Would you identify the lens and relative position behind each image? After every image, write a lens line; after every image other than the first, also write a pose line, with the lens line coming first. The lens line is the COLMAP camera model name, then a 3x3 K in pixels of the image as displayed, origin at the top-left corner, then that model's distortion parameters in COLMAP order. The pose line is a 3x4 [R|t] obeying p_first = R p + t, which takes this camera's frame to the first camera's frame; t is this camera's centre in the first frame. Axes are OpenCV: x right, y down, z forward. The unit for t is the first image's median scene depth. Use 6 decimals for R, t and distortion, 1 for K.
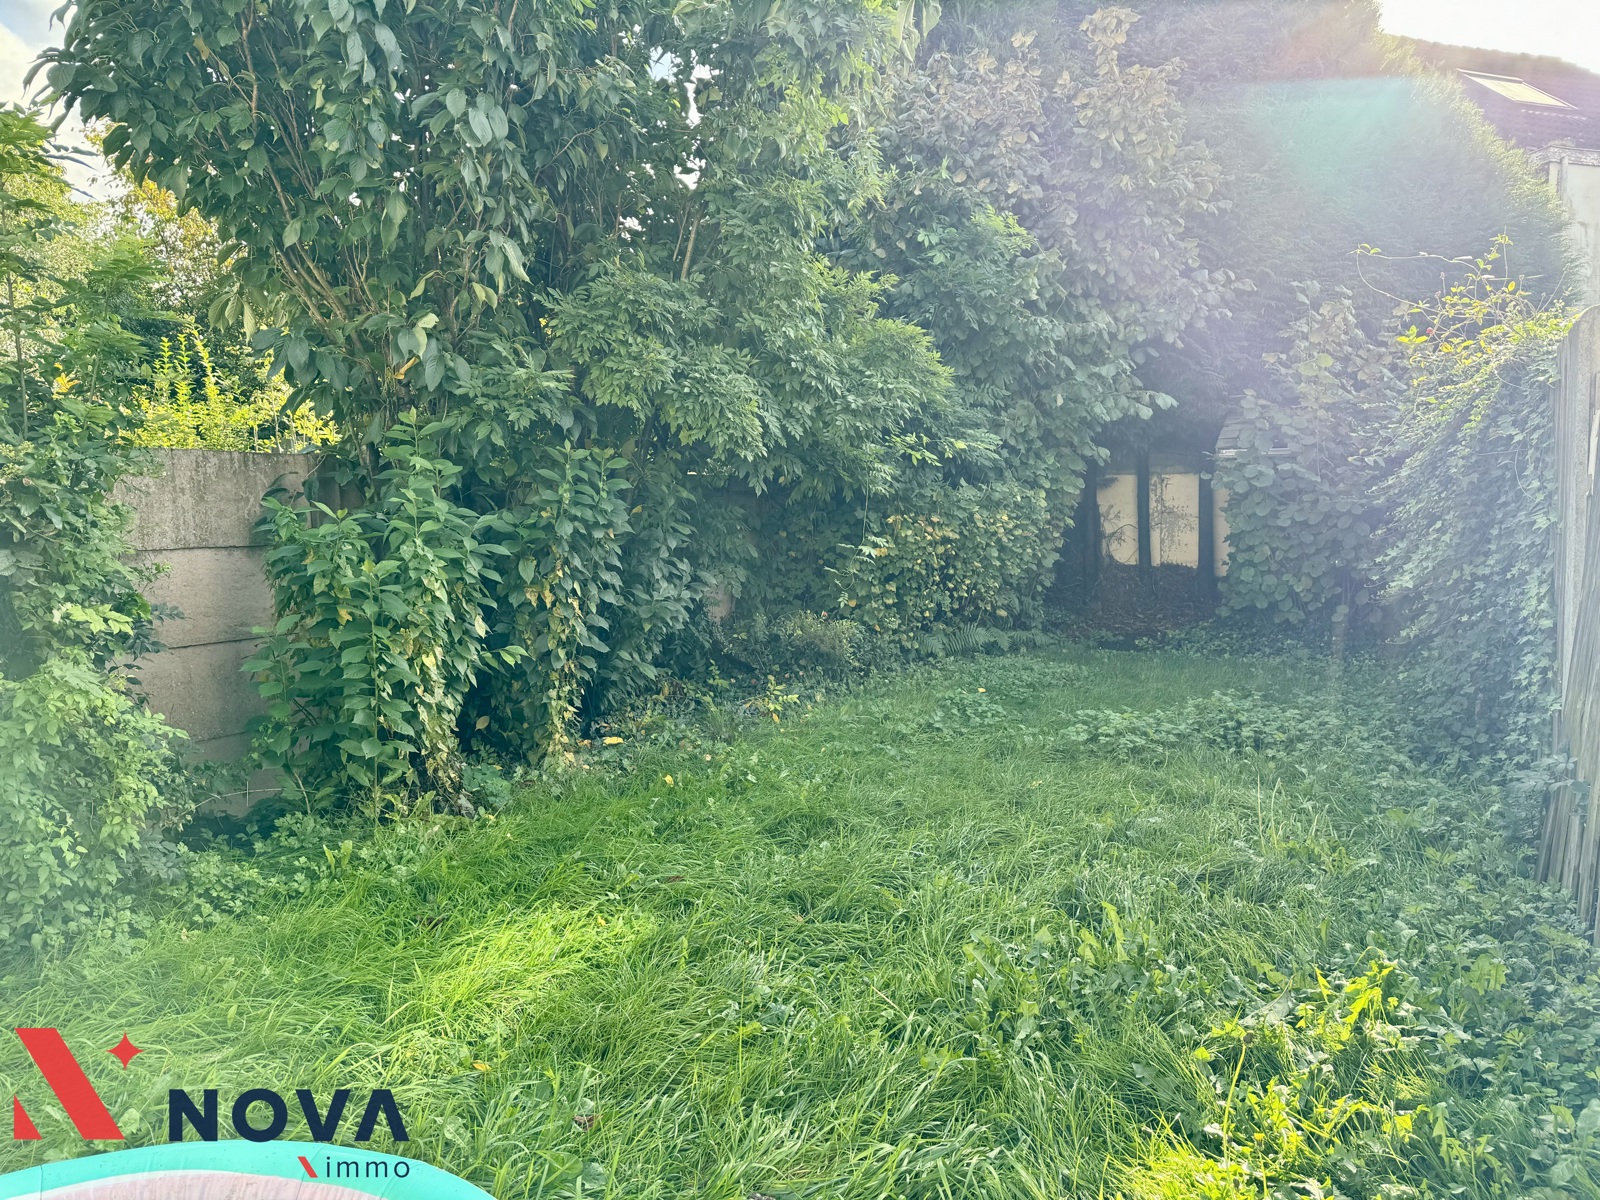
lens RADIAL K [[1123.2, 0, 803.6], [0, 1123.2, 598.4], [0, 0, 1]] dist [0.051932, -0.004417]
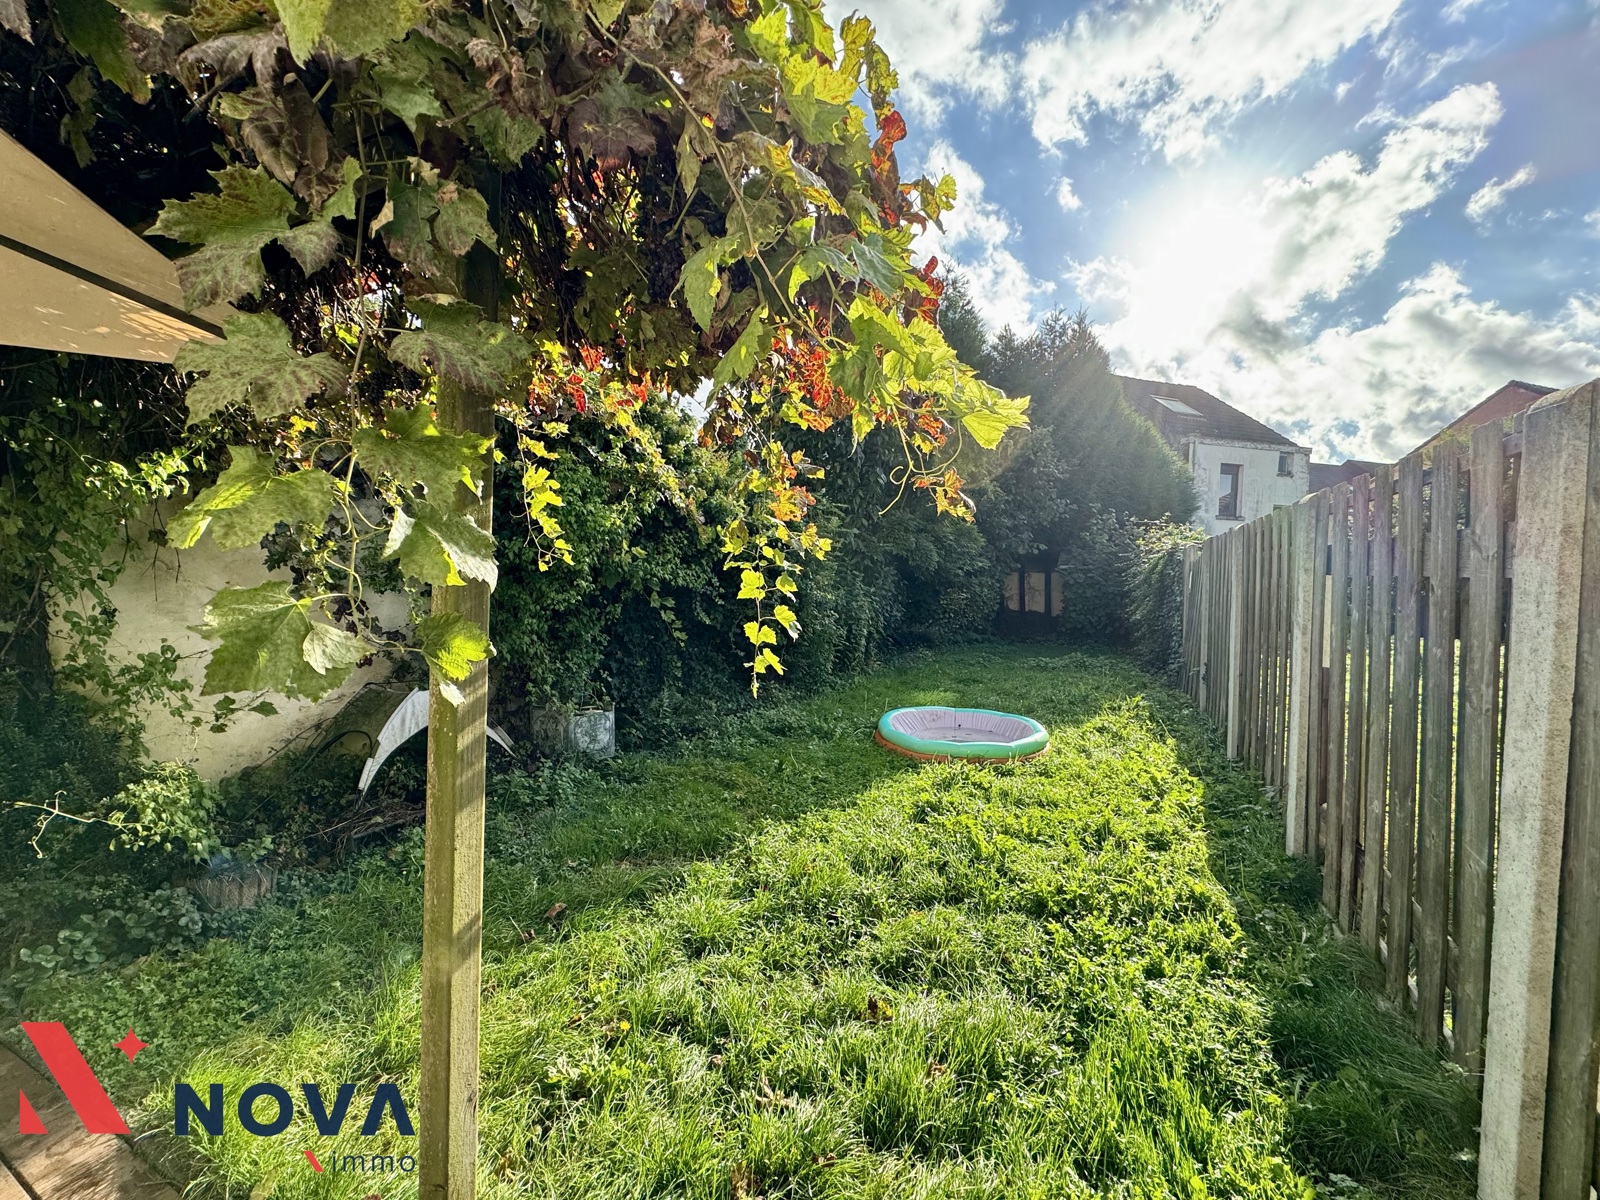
lens RADIAL K [[633.3, 0, 795.0], [0, 633.3, 601.7], [0, 0, 1]] dist [0.001810, 0.000675]
pose [[0.999557, 0.028490, 0.008663, -0.261071], [-0.028106, 0.998736, -0.041659, 0.027067], [-0.009839, 0.041397, 0.999094, -0.443054]]
